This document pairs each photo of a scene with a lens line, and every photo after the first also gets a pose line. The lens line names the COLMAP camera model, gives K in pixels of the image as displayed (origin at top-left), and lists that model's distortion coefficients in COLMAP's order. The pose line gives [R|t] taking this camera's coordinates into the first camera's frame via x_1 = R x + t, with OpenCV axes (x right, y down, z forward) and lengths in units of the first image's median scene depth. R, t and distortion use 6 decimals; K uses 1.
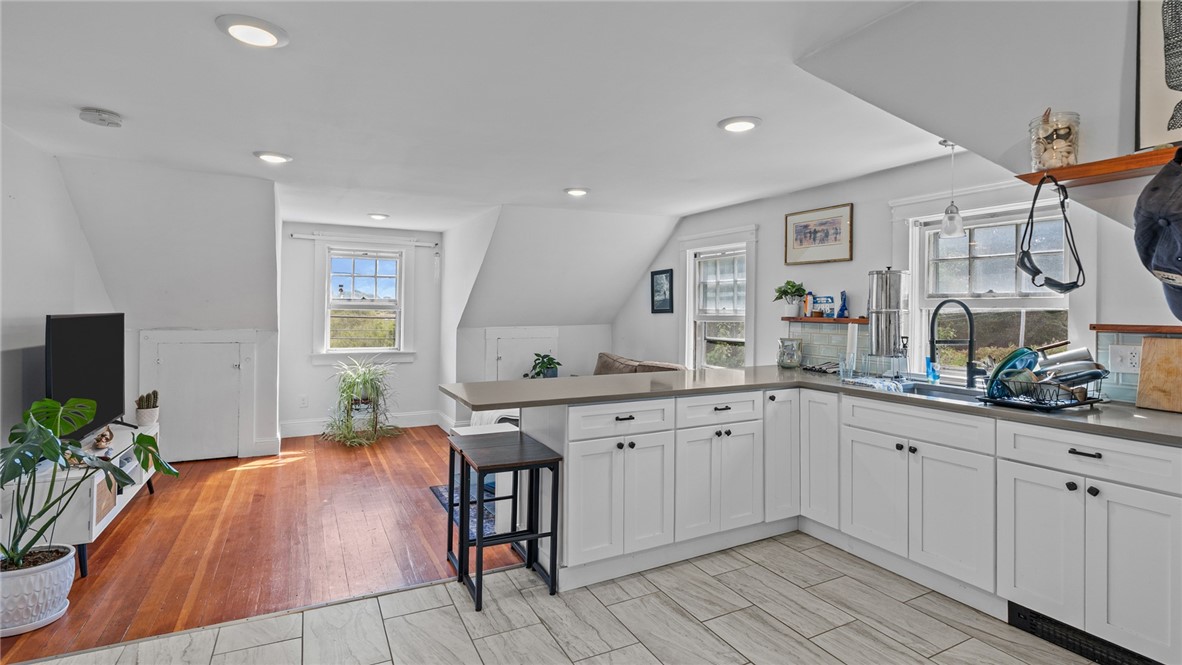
lens RADIAL K [[556.1, 0, 592.3], [0, 556.1, 309.9], [0, 0, 1]] dist [-0.000948, 0.000835]
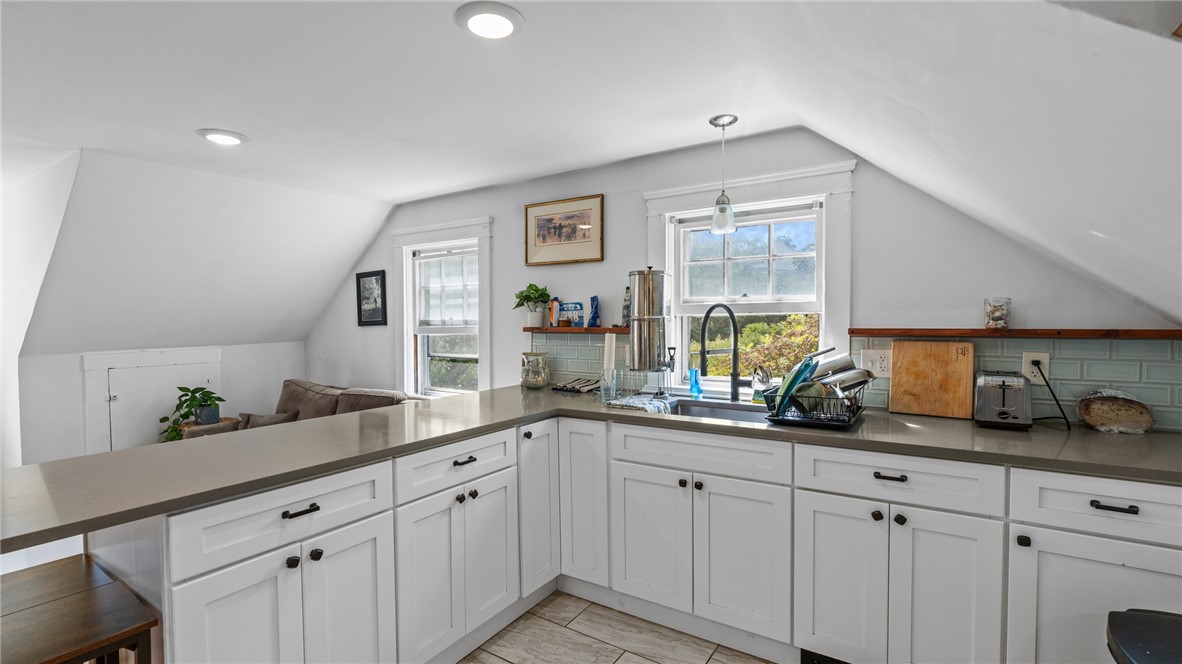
lens RADIAL K [[527.2, 0, 588.3], [0, 527.2, 336.1], [0, 0, 1]] dist [-0.011961, 0.000117]
pose [[0.873517, -0.027595, 0.486012, 0.042653], [0.014366, 0.999418, 0.030925, 0.002671], [-0.486582, -0.020031, 0.873405, 0.281543]]
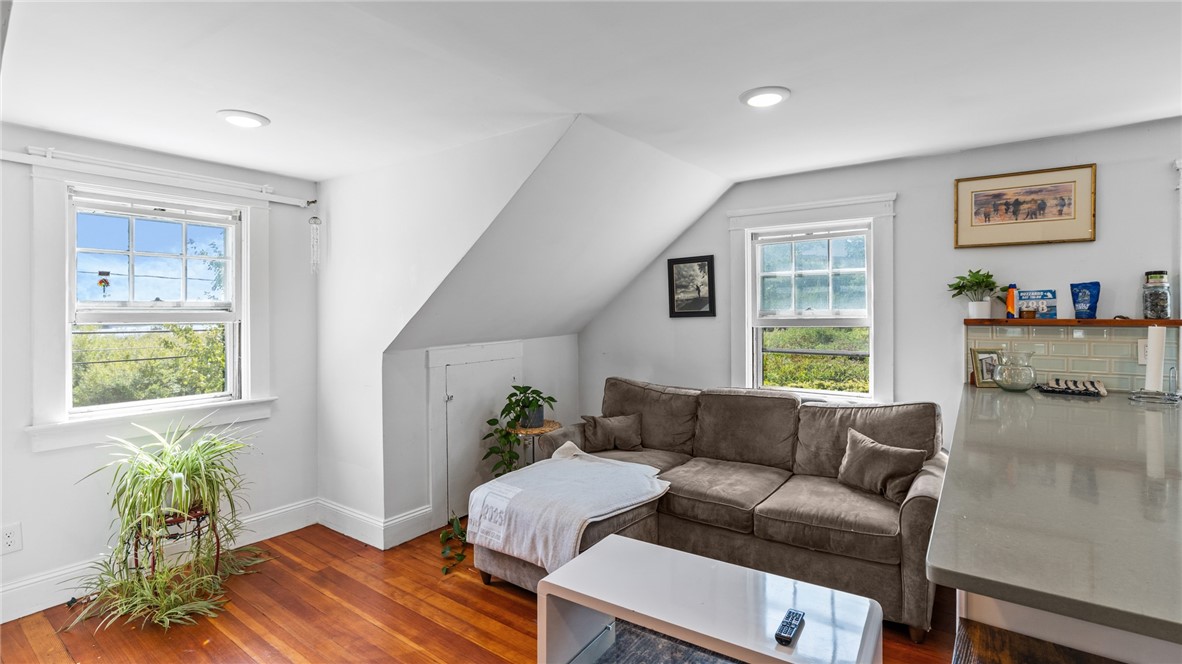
lens RADIAL K [[556.1, 0, 592.3], [0, 556.1, 309.4], [0, 0, 1]] dist [-0.000948, 0.000835]
pose [[0.896580, -0.015197, 0.442621, -0.451907], [0.017148, 0.999853, -0.000406, -0.008768], [-0.442550, 0.007954, 0.896709, 0.612197]]
